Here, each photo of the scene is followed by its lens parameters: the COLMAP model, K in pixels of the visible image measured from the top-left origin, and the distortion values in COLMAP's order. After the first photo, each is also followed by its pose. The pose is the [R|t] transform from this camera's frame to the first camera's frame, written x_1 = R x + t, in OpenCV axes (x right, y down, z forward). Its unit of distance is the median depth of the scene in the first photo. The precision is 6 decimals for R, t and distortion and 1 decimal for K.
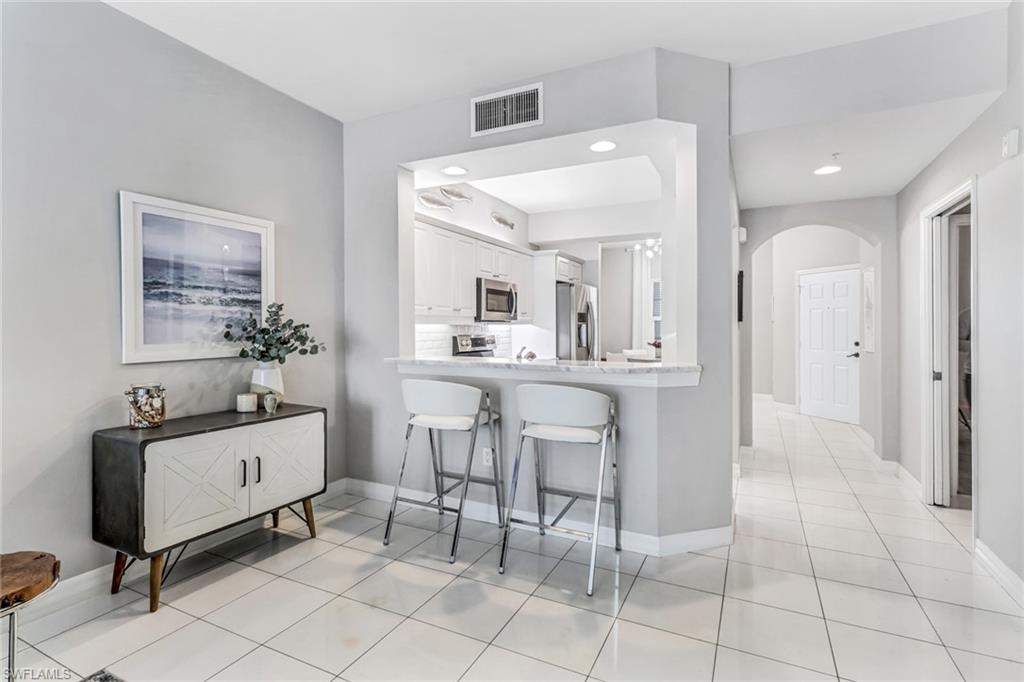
lens RADIAL K [[504.4, 0, 513.7], [0, 504.4, 331.1], [0, 0, 1]] dist [0.000913, 0.000371]
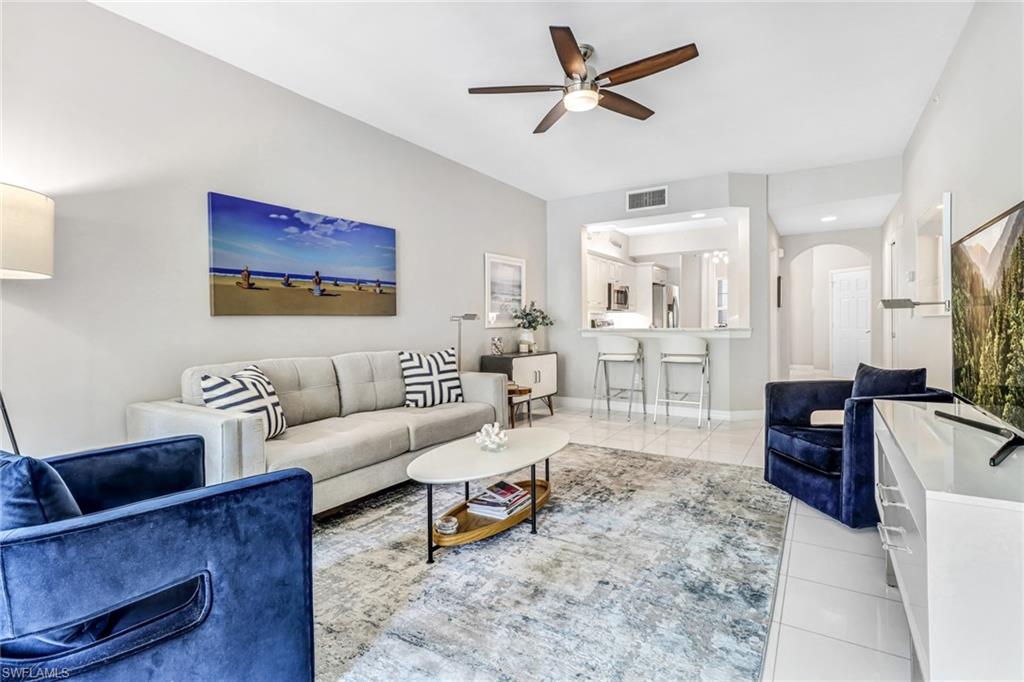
lens RADIAL K [[484.3, 0, 512.0], [0, 484.3, 341.0], [0, 0, 1]] dist [0.000345, 0.000043]
pose [[0.993070, -0.008905, -0.117185, -0.319930], [0.012394, 0.999500, 0.029082, 0.048784], [0.116868, -0.030333, 0.992684, -0.936635]]
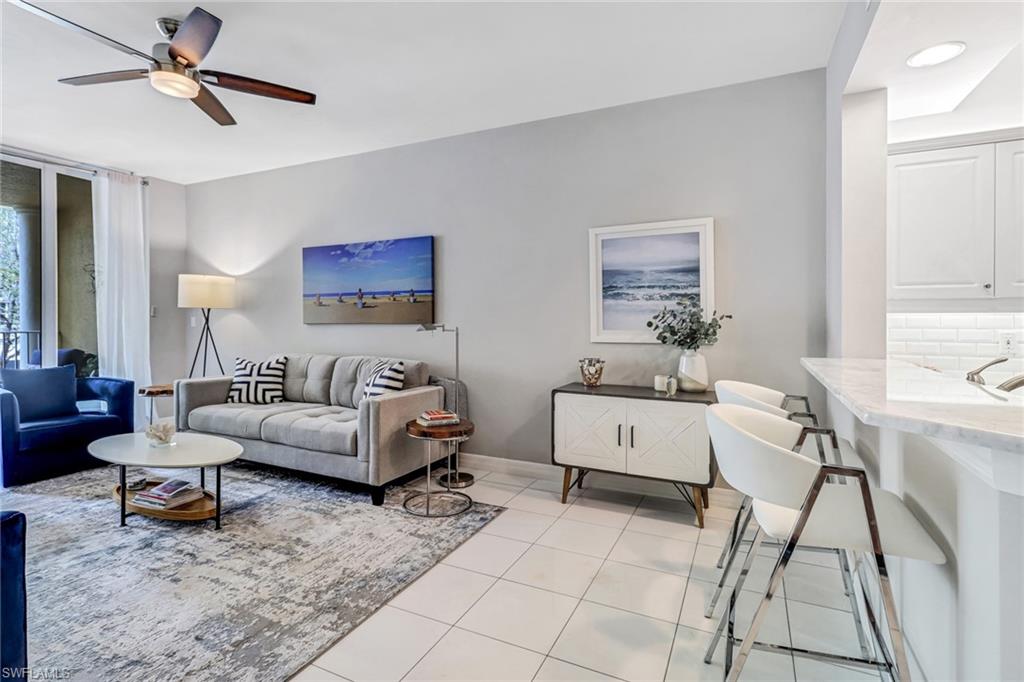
lens RADIAL K [[492.4, 0, 512.8], [0, 492.4, 321.6], [0, 0, 1]] dist [0.000406, 0.000181]
pose [[0.014975, 0.004207, -0.999879, 0.561101], [-0.009212, 0.999949, 0.004069, -0.000957], [0.999845, 0.009150, 0.015013, 0.592712]]
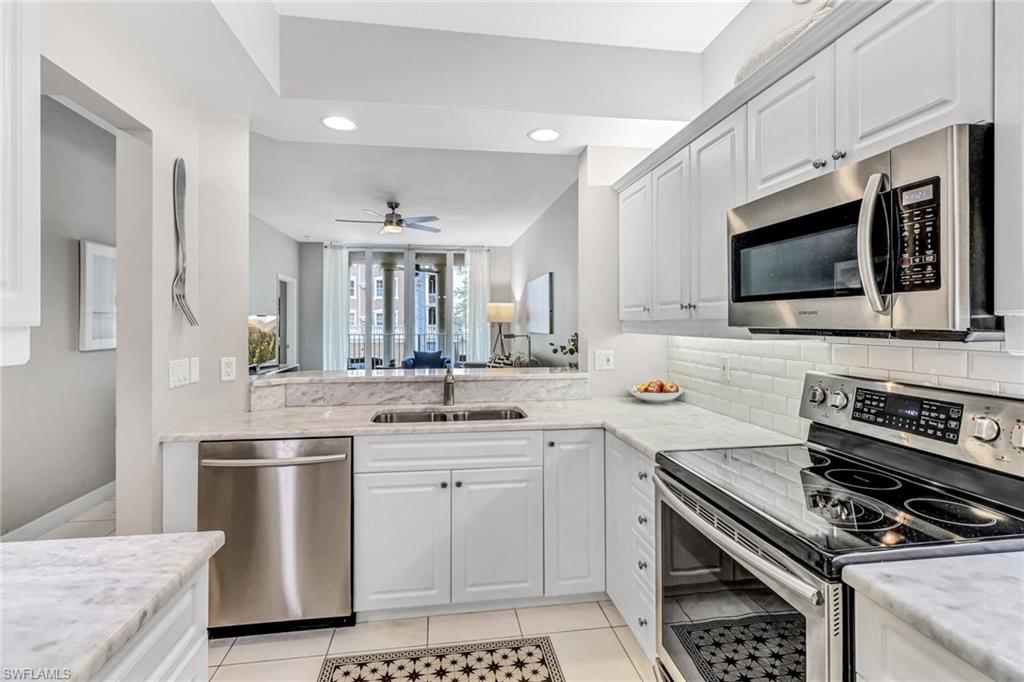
lens RADIAL K [[504.4, 0, 513.7], [0, 504.4, 331.1], [0, 0, 1]] dist [0.000913, 0.000371]
pose [[-0.832748, 0.009024, -0.553579, 0.427843], [-0.005968, 0.999663, 0.025274, -0.044859], [0.553620, 0.024351, -0.832413, 1.952264]]
